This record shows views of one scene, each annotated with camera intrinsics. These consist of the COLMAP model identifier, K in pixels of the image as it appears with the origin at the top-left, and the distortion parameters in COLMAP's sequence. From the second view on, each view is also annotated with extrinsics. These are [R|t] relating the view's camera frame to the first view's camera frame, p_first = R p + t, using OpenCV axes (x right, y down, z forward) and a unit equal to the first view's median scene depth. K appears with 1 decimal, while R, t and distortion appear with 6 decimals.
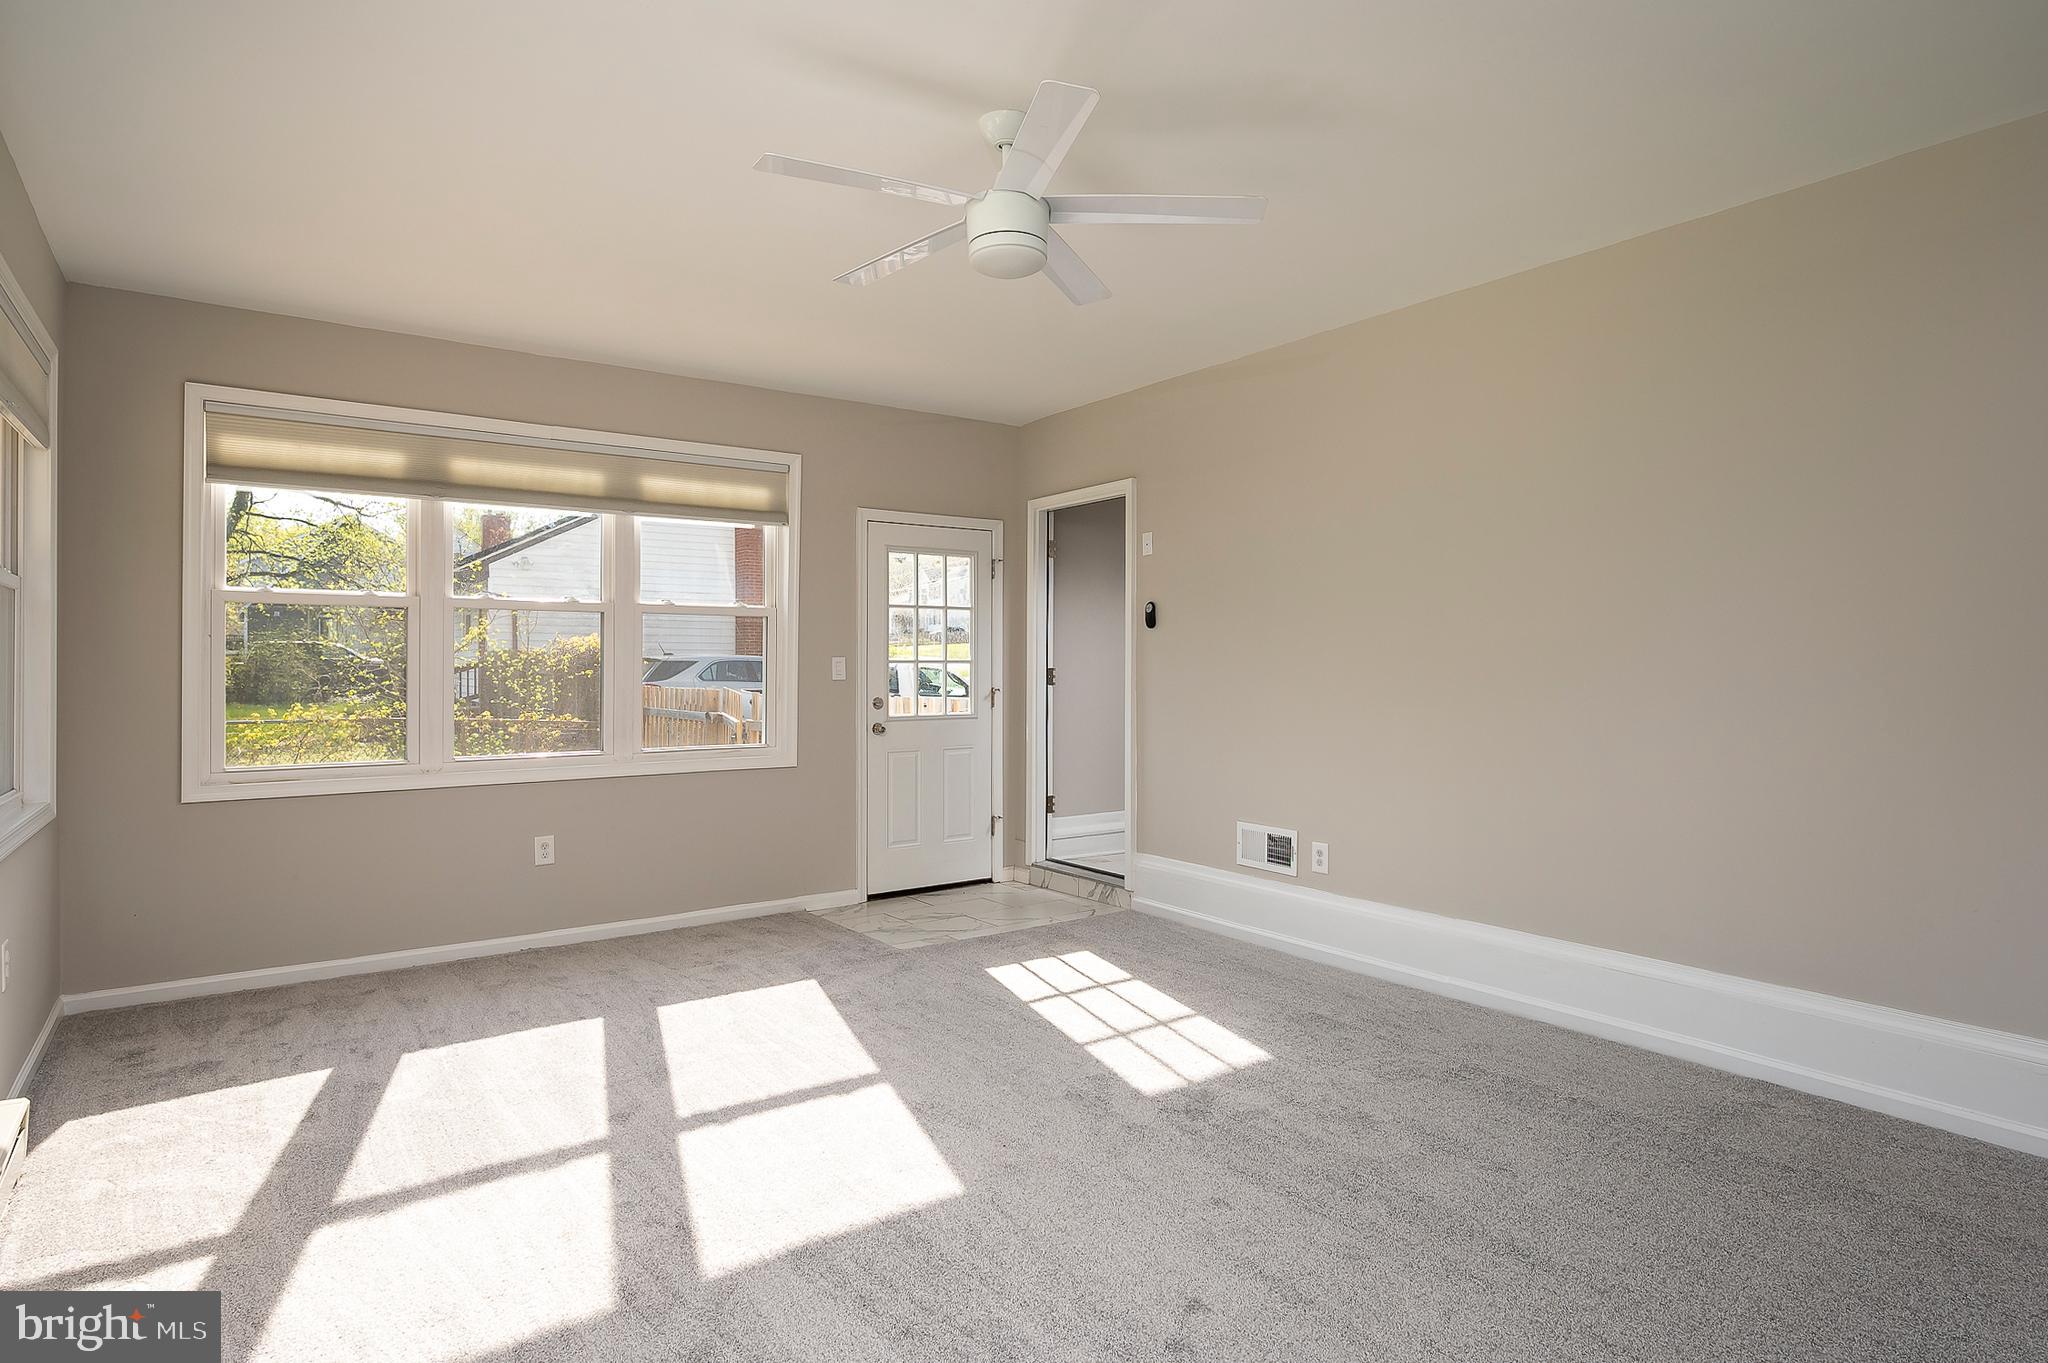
lens RADIAL K [[1084.6, 0, 990.3], [0, 1084.6, 684.1], [0, 0, 1]] dist [-0.002548, -0.000738]
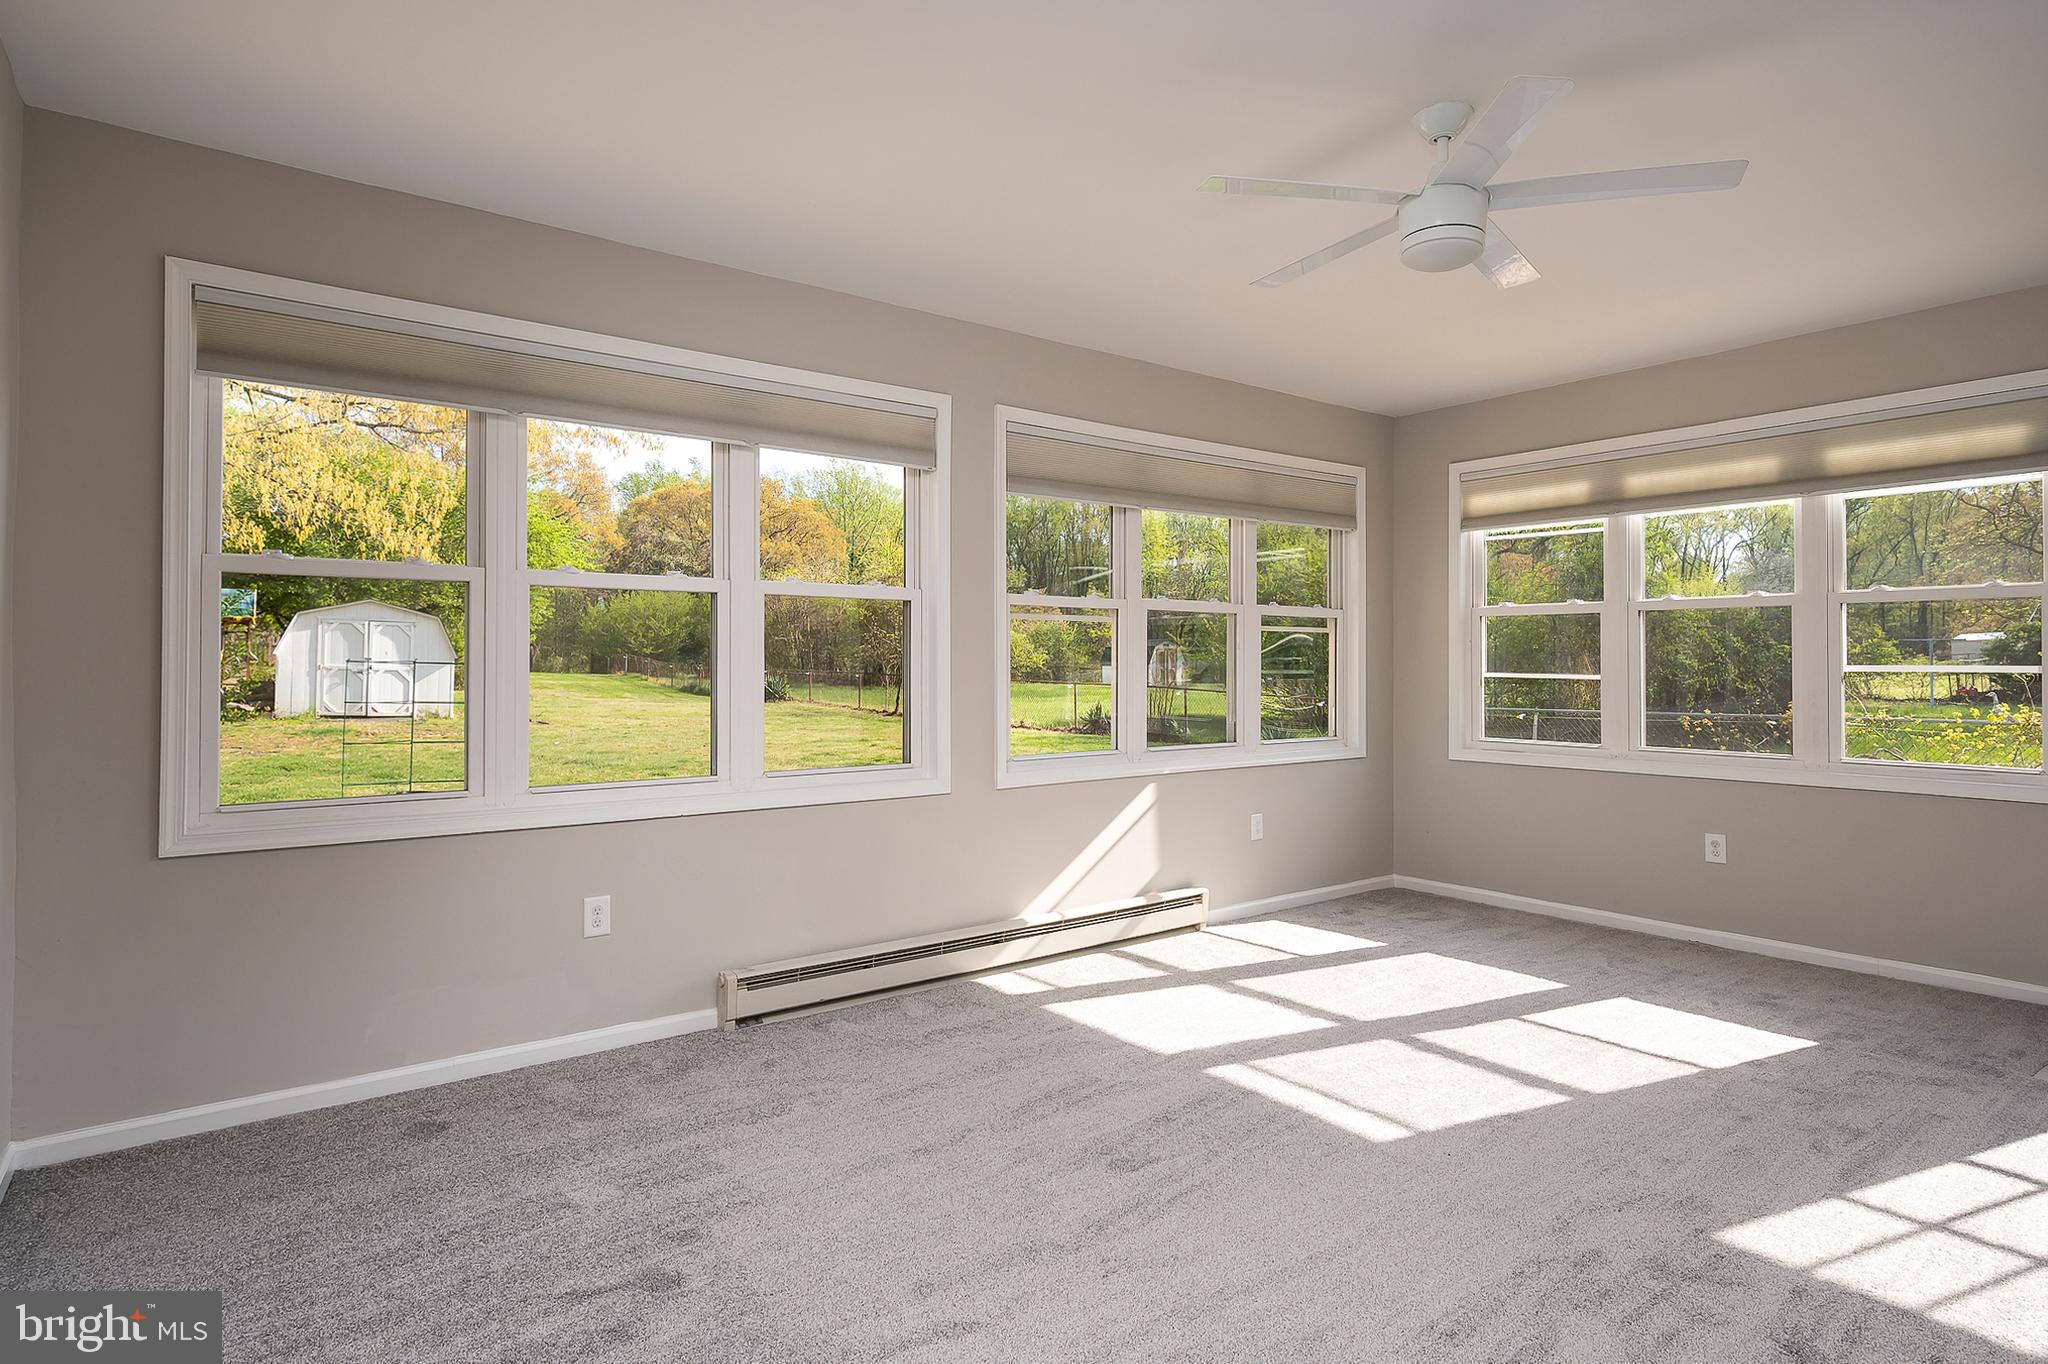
lens RADIAL K [[1084.6, 0, 990.3], [0, 1084.6, 684.6], [0, 0, 1]] dist [-0.002548, -0.000738]
pose [[0.024290, 0.019607, -0.999513, 0.662350], [-0.015718, 0.999692, 0.019228, -0.007096], [0.999581, 0.015243, 0.024591, 0.359100]]
